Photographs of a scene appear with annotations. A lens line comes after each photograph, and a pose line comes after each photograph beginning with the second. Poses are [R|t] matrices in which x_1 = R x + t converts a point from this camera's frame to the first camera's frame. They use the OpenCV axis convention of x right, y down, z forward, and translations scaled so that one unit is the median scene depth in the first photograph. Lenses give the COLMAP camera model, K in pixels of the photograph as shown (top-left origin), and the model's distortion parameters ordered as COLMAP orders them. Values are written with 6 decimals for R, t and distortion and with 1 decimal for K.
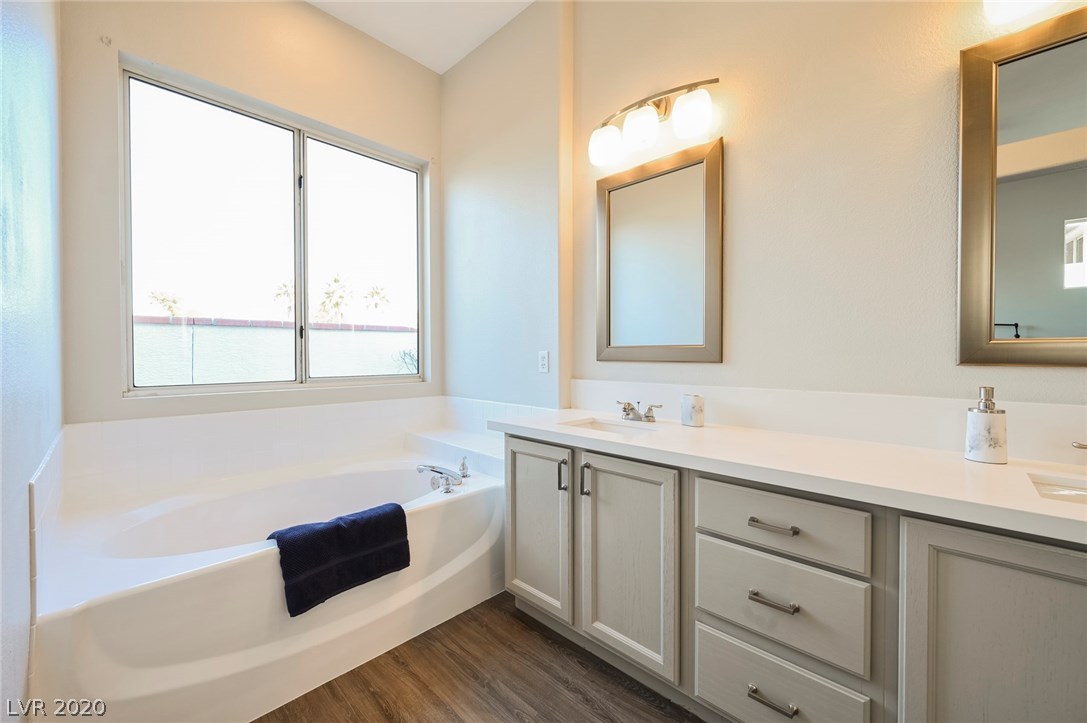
lens RADIAL K [[433.6, 0, 541.4], [0, 433.6, 360.5], [0, 0, 1]] dist [-0.000519, 0.000147]
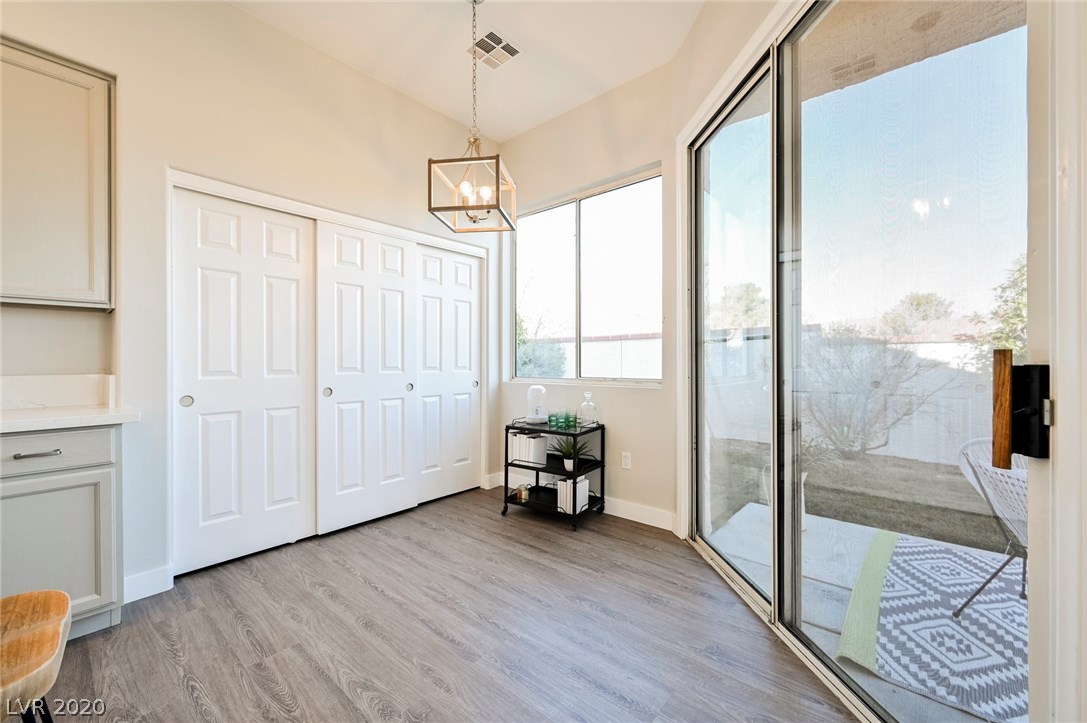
lens RADIAL K [[433.6, 0, 541.4], [0, 433.6, 360.5], [0, 0, 1]] dist [-0.000519, 0.000147]
pose [[0.048991, 0.005378, -0.998785, 0.808915], [-0.014932, 0.999878, 0.004652, -0.017341], [0.998688, 0.014686, 0.049065, 0.805862]]
